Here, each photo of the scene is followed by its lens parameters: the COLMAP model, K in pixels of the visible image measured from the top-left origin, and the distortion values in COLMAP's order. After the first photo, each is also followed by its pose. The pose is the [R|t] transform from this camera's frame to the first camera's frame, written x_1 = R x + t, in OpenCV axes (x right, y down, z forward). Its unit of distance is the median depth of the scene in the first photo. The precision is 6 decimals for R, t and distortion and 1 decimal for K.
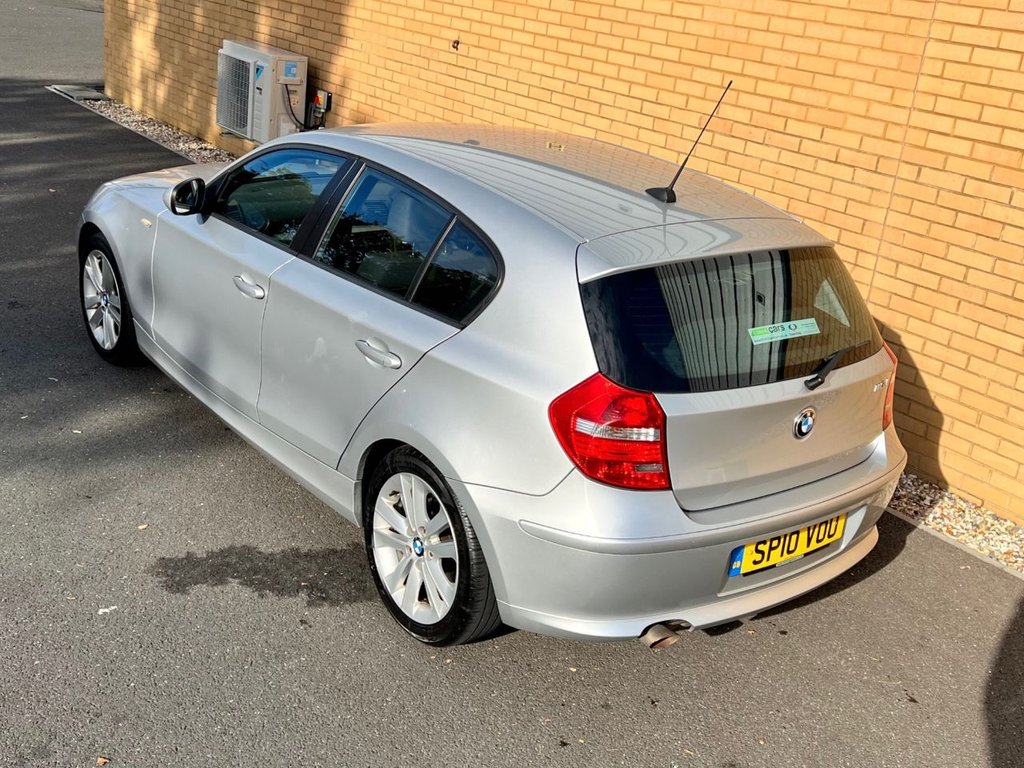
lens RADIAL K [[1133.4, 0, 527.6], [0, 1133.4, 386.8], [0, 0, 1]] dist [0.130185, -0.292661]
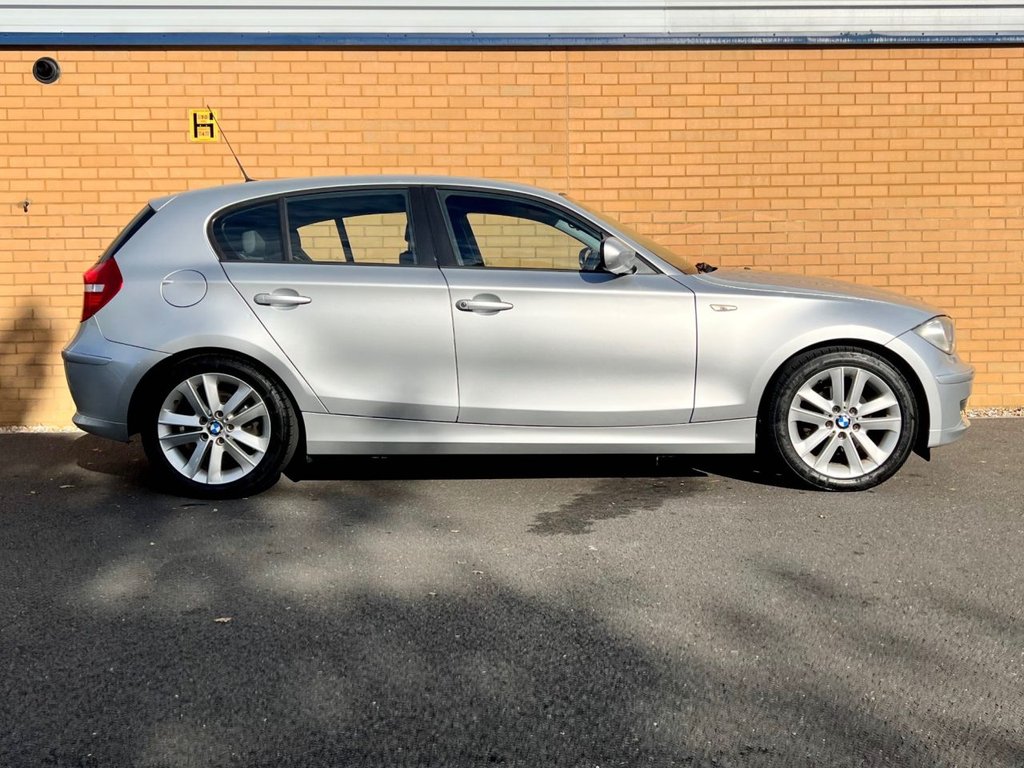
lens RADIAL K [[1044.2, 0, 550.3], [0, 1044.2, 365.3], [0, 0, 1]] dist [0.118034, -0.251208]
pose [[0.583574, -0.174151, 0.793166, -0.810339], [0.360996, 0.930551, -0.061288, 0.060751], [-0.727408, 0.322096, 0.605914, 0.275554]]
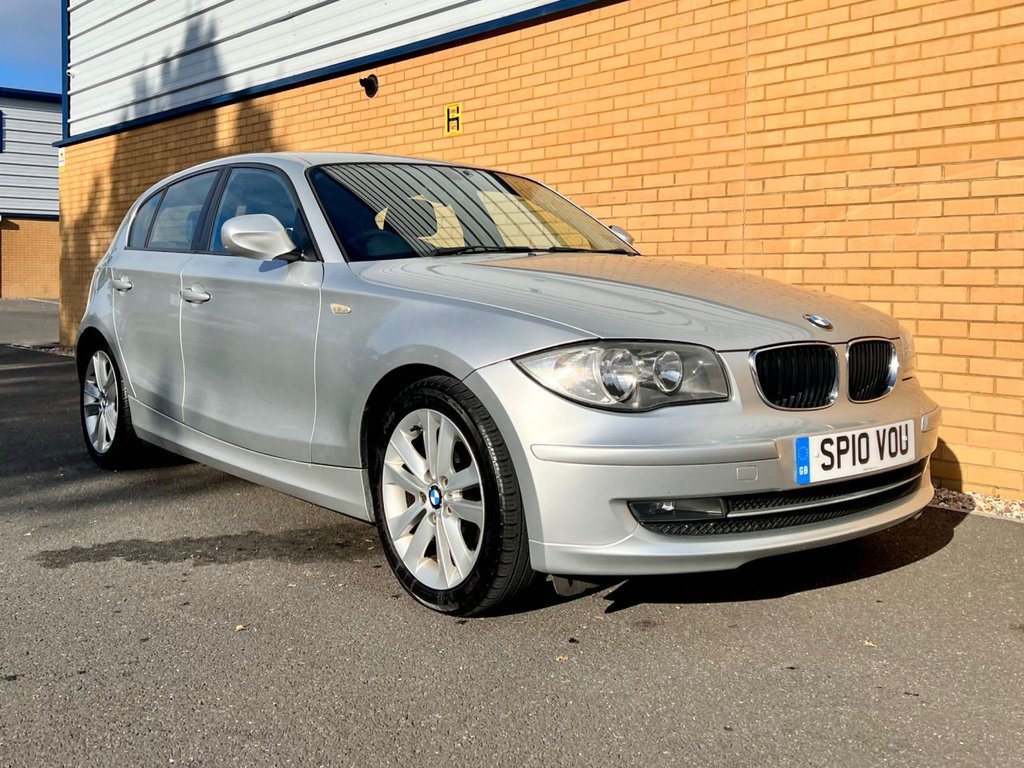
lens RADIAL K [[1044.6, 0, 490.6], [0, 1044.6, 320.8], [0, 0, 1]] dist [0.126791, -0.283386]
pose [[0.993126, -0.113045, 0.030374, 0.035794], [0.116869, 0.943017, -0.311544, 0.224681], [0.006575, 0.312952, 0.949746, 0.079165]]
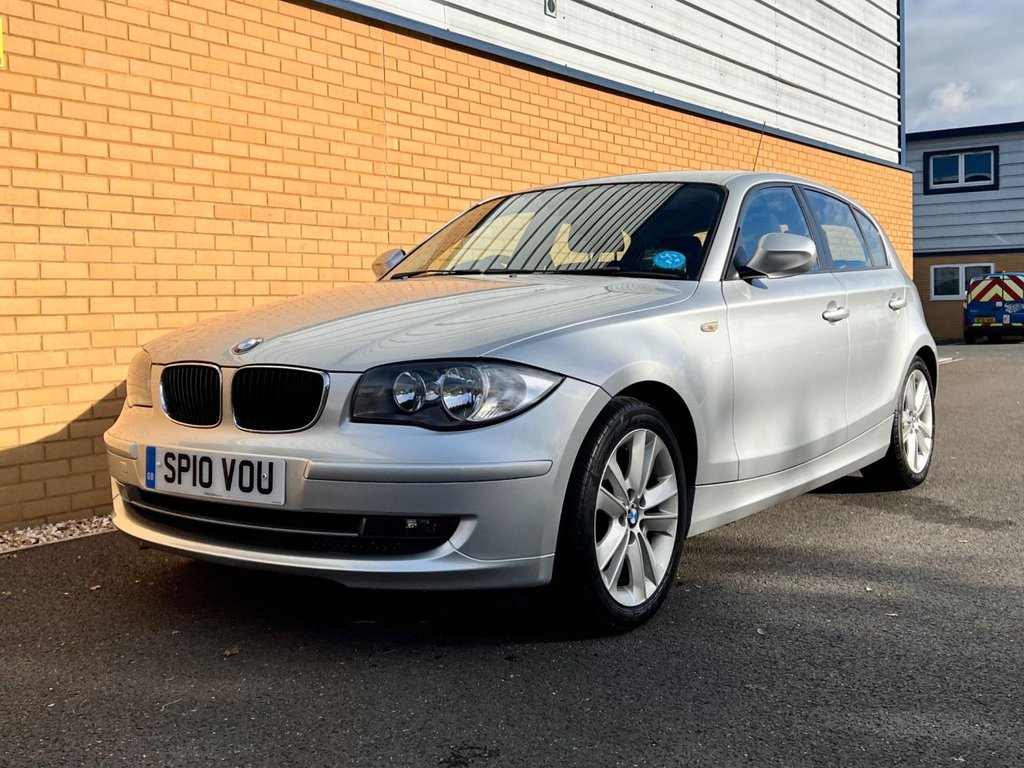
lens RADIAL K [[1144.9, 0, 539.4], [0, 1144.9, 352.1], [0, 0, 1]] dist [0.139919, -0.329023]
pose [[-0.307412, -0.153306, 0.939146, -0.957067], [0.318101, 0.913603, 0.253261, -0.337373], [-0.896833, 0.376599, -0.232085, 1.233917]]
